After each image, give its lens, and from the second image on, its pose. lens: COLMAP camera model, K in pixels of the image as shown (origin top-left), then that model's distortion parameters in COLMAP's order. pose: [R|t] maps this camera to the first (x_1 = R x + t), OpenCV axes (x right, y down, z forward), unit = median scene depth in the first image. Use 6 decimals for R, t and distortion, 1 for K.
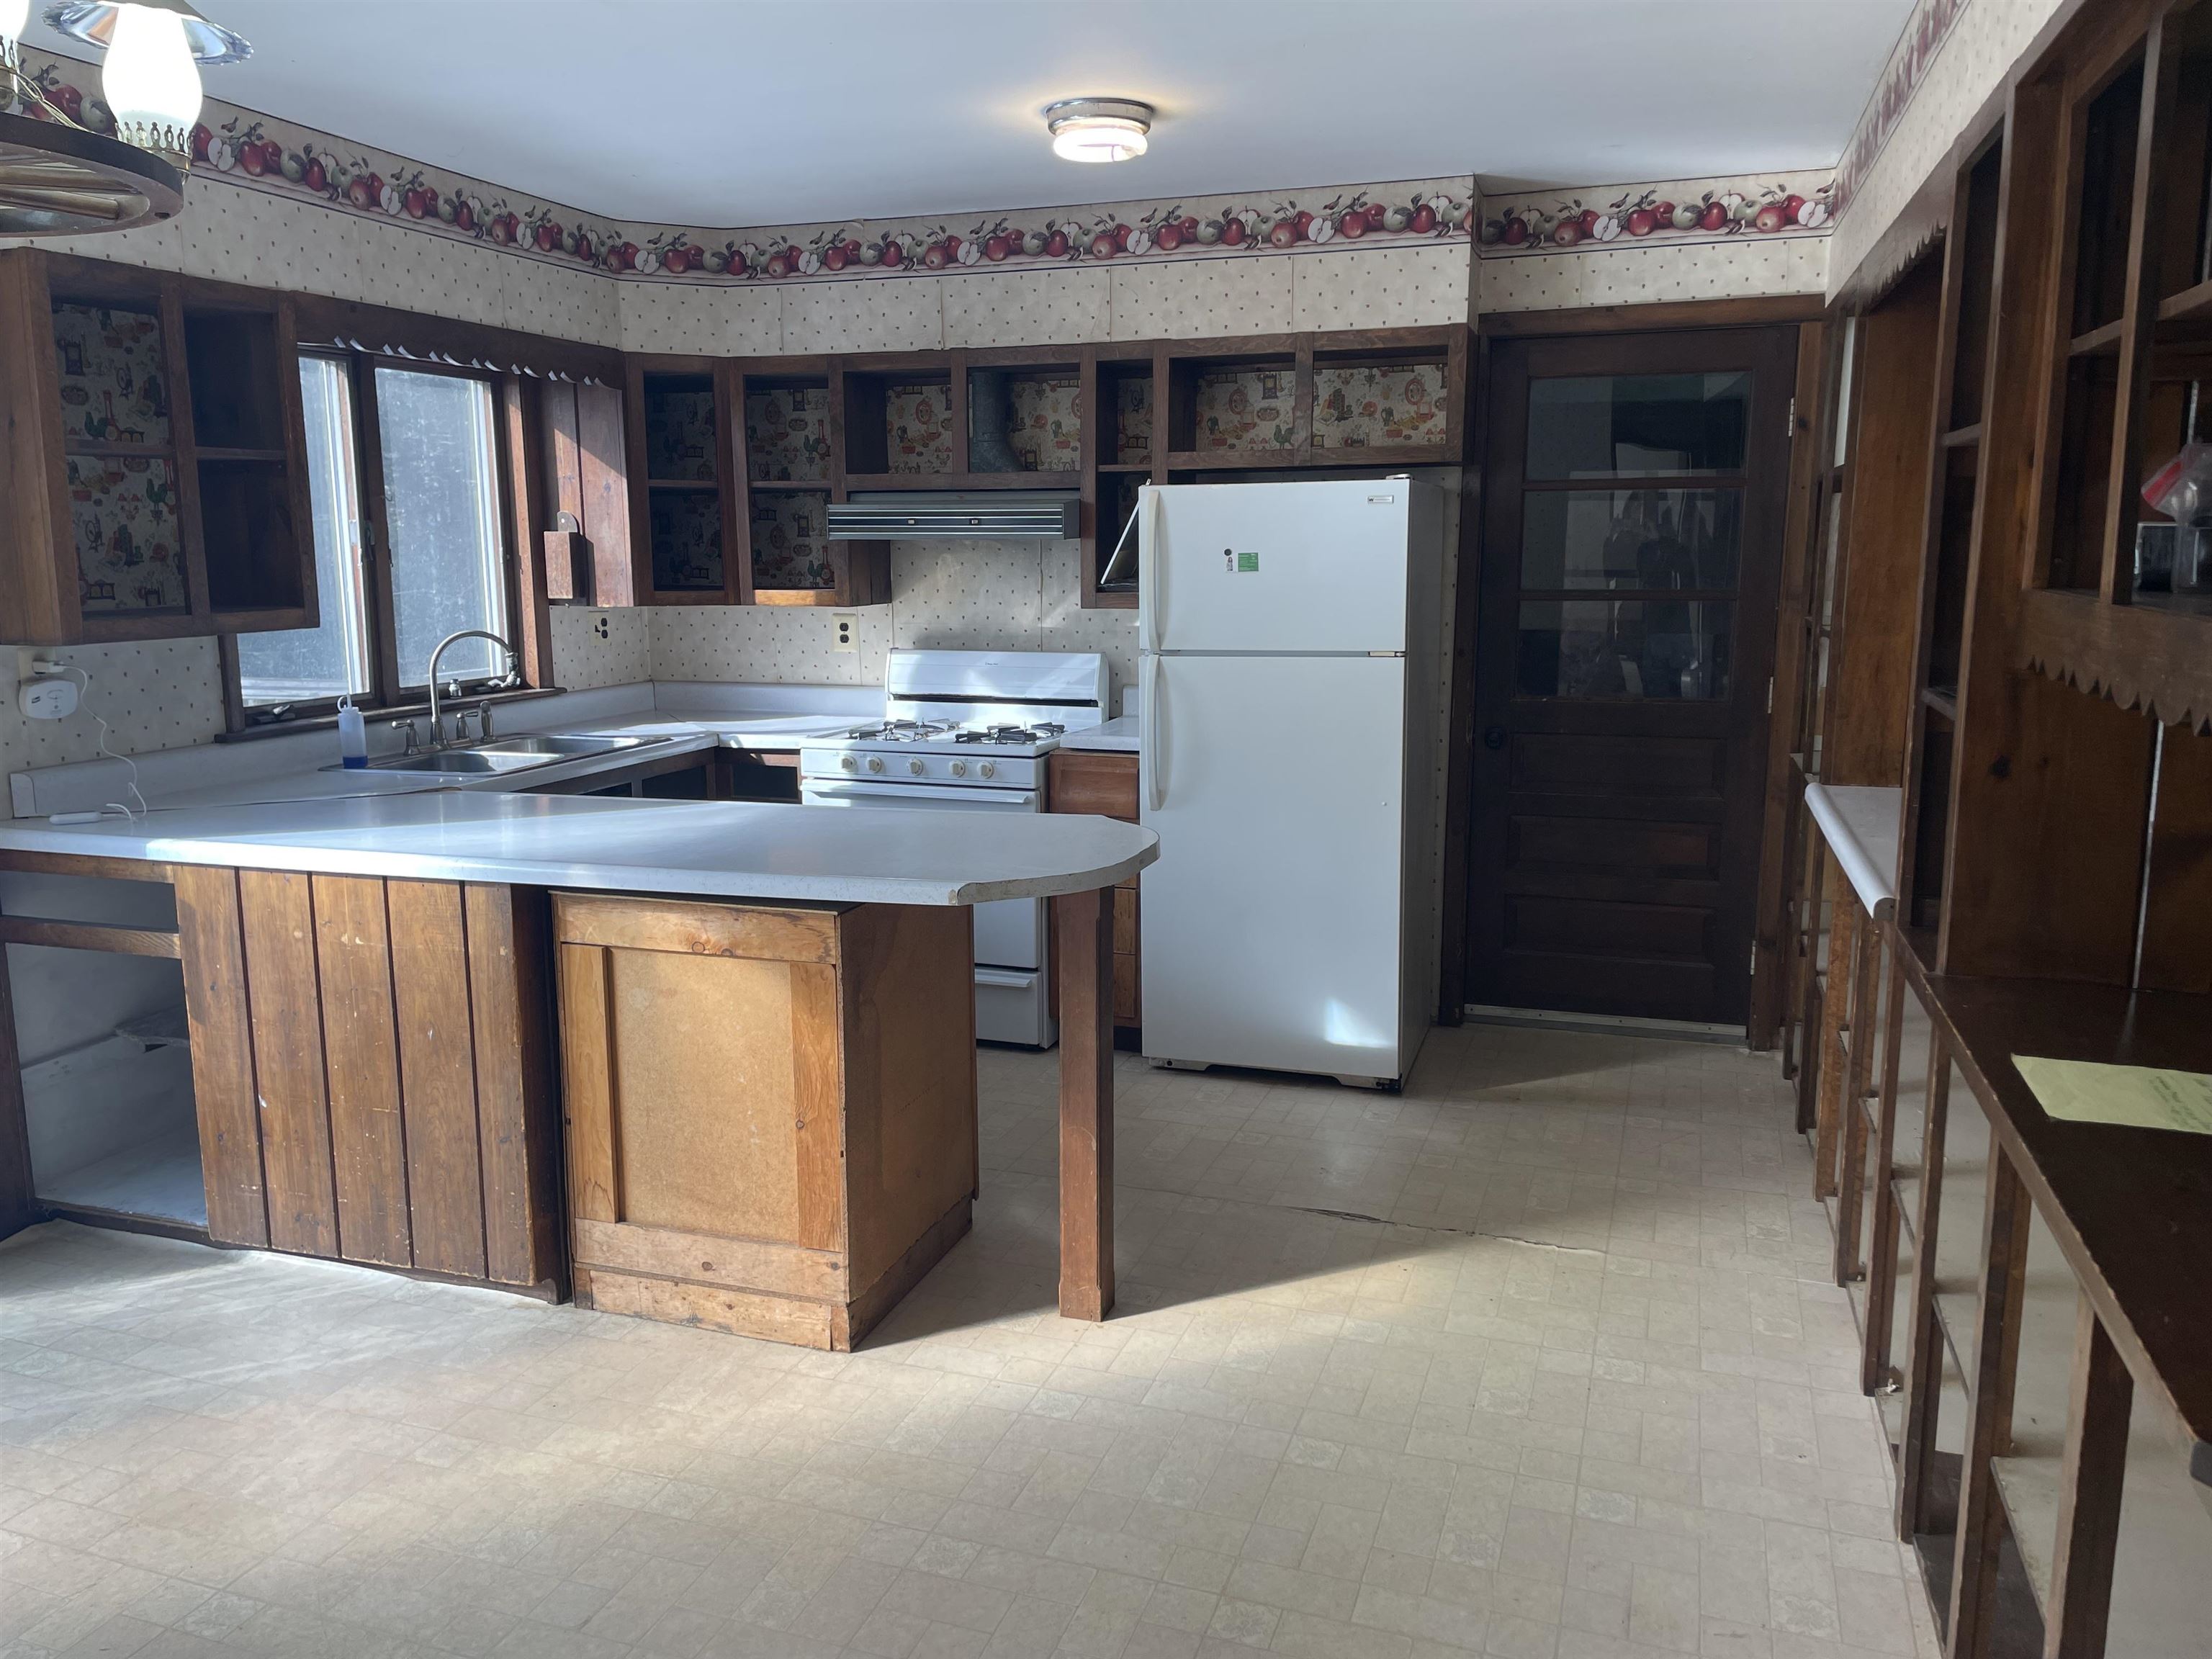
lens RADIAL K [[1685.7, 0, 1090.9], [0, 1685.7, 828.9], [0, 0, 1]] dist [0.088805, -0.105277]
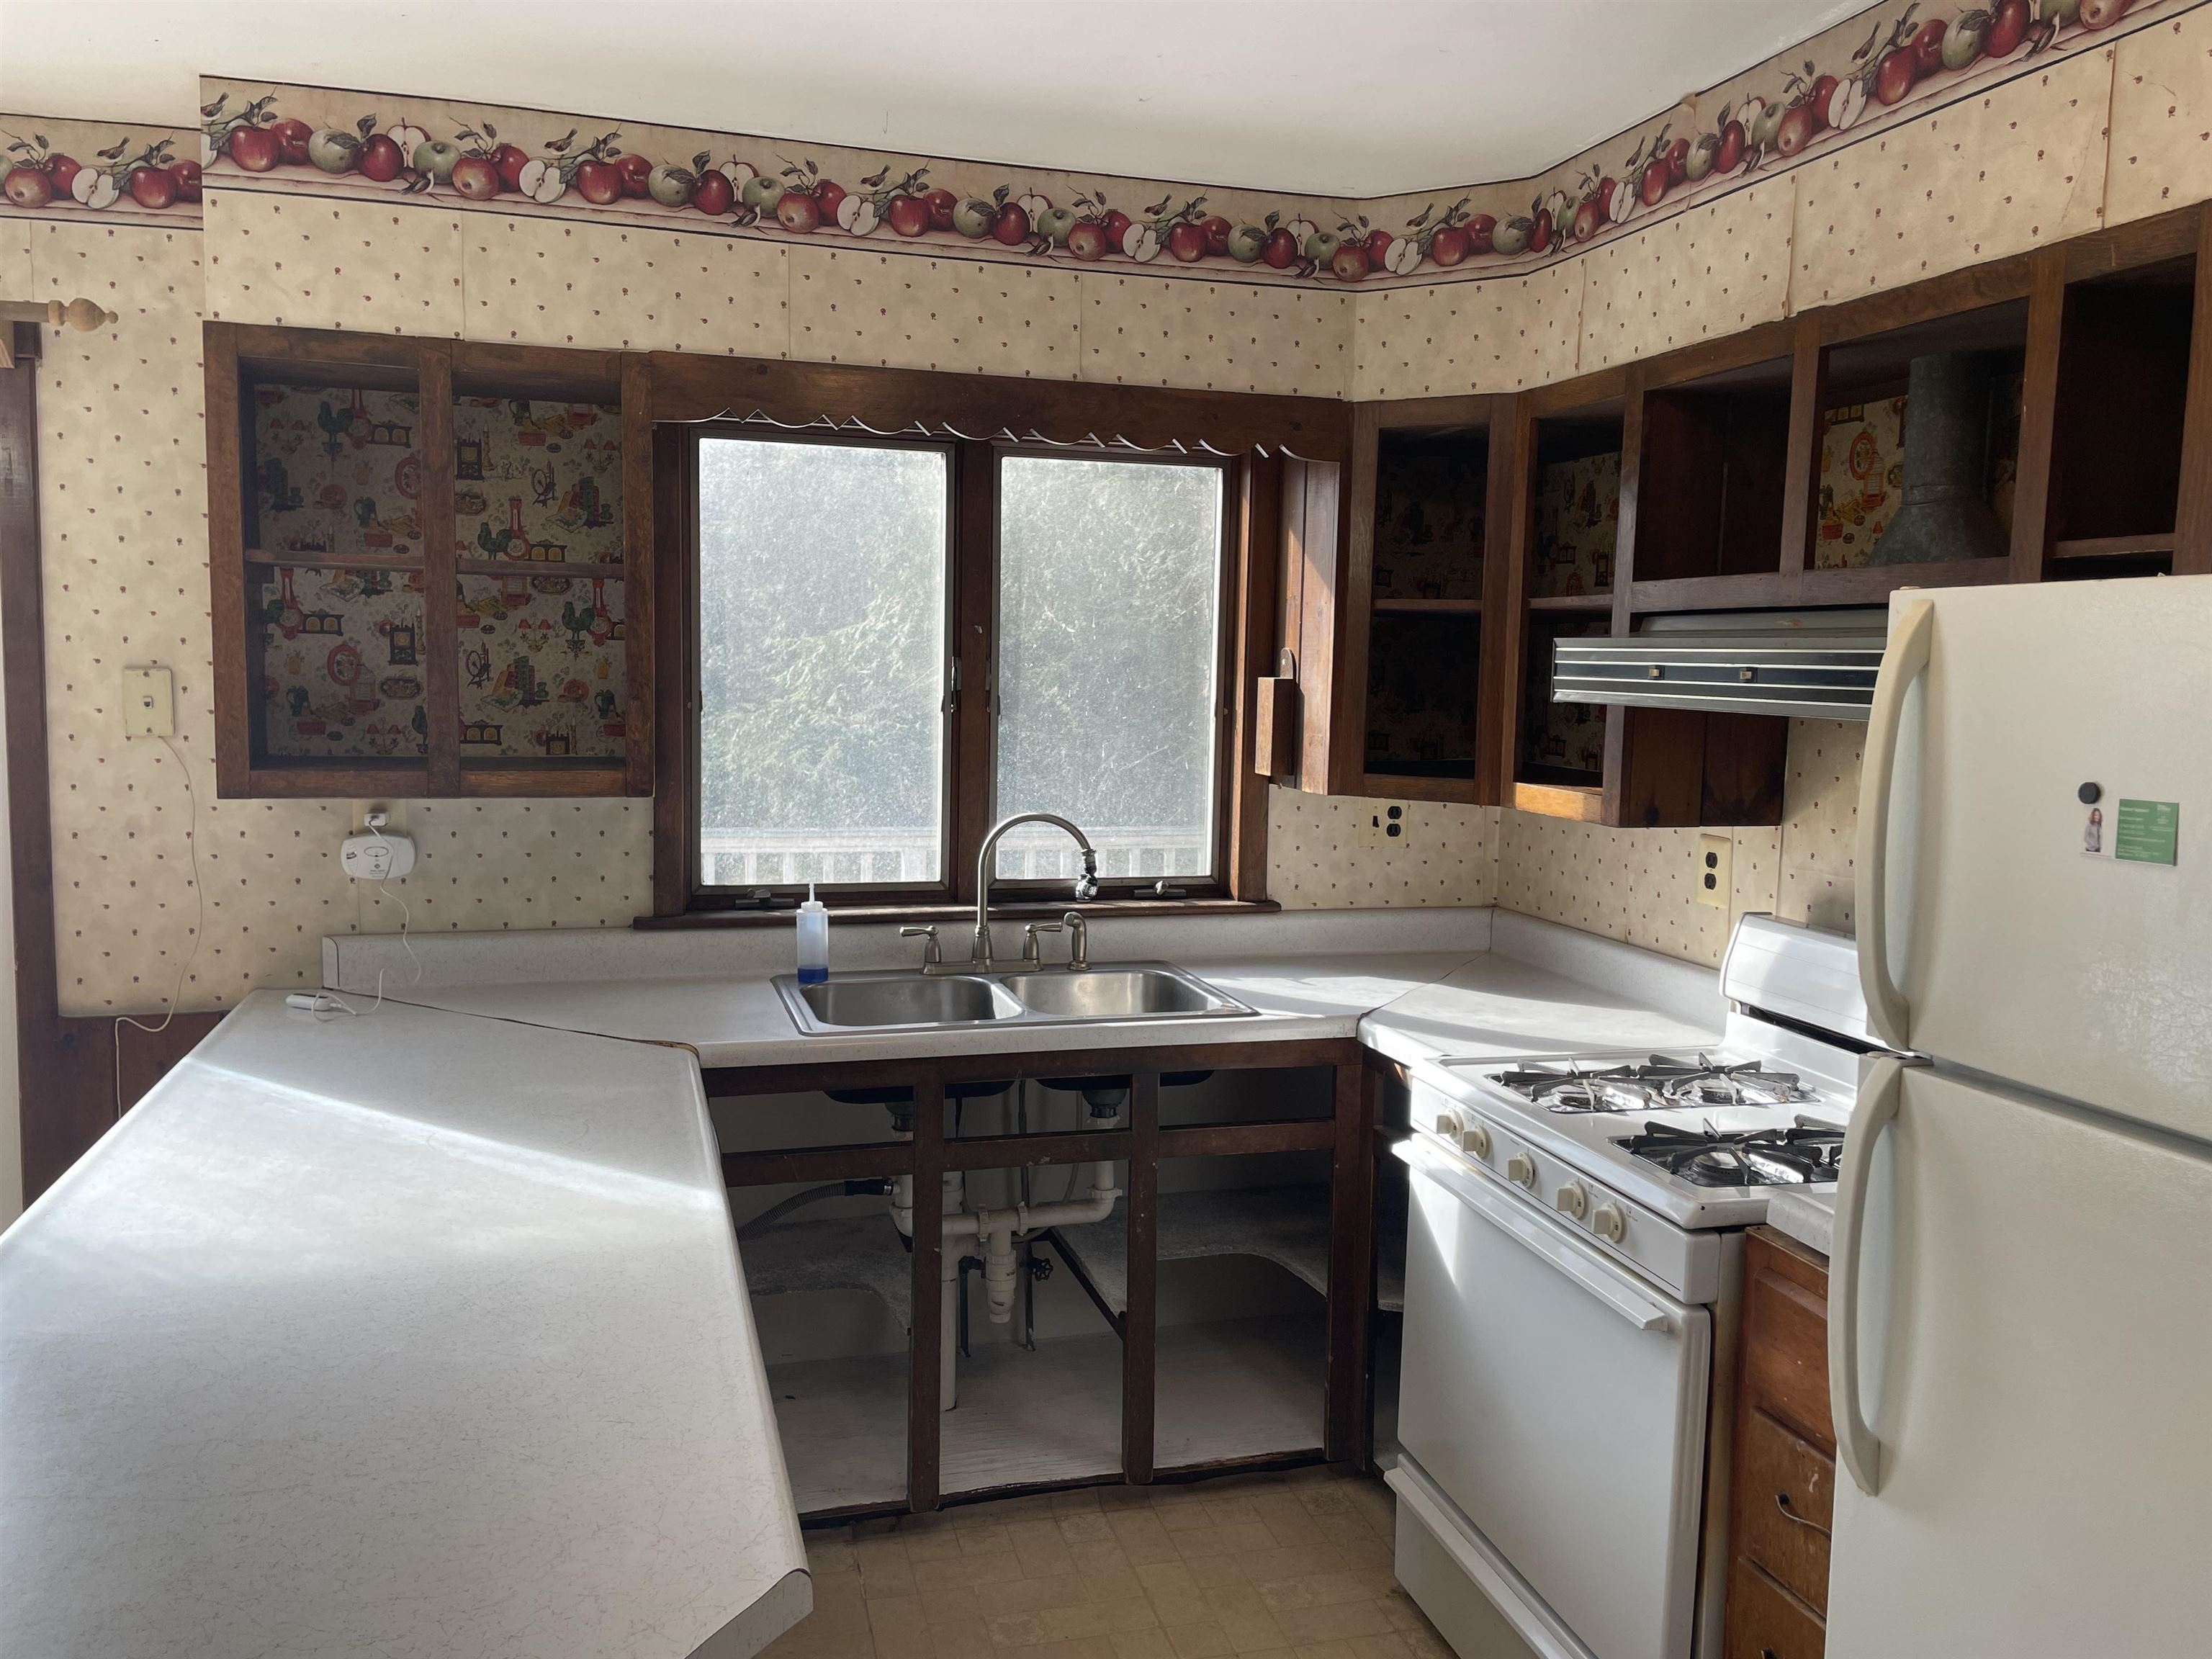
lens RADIAL K [[1685.7, 0, 1038.9], [0, 1685.7, 811.7], [0, 0, 1]] dist [0.088805, -0.105277]
pose [[0.566744, 0.093367, -0.818587, 0.207859], [-0.164399, 0.986393, -0.001315, -0.115511], [0.807325, 0.135320, 0.574381, 0.597470]]
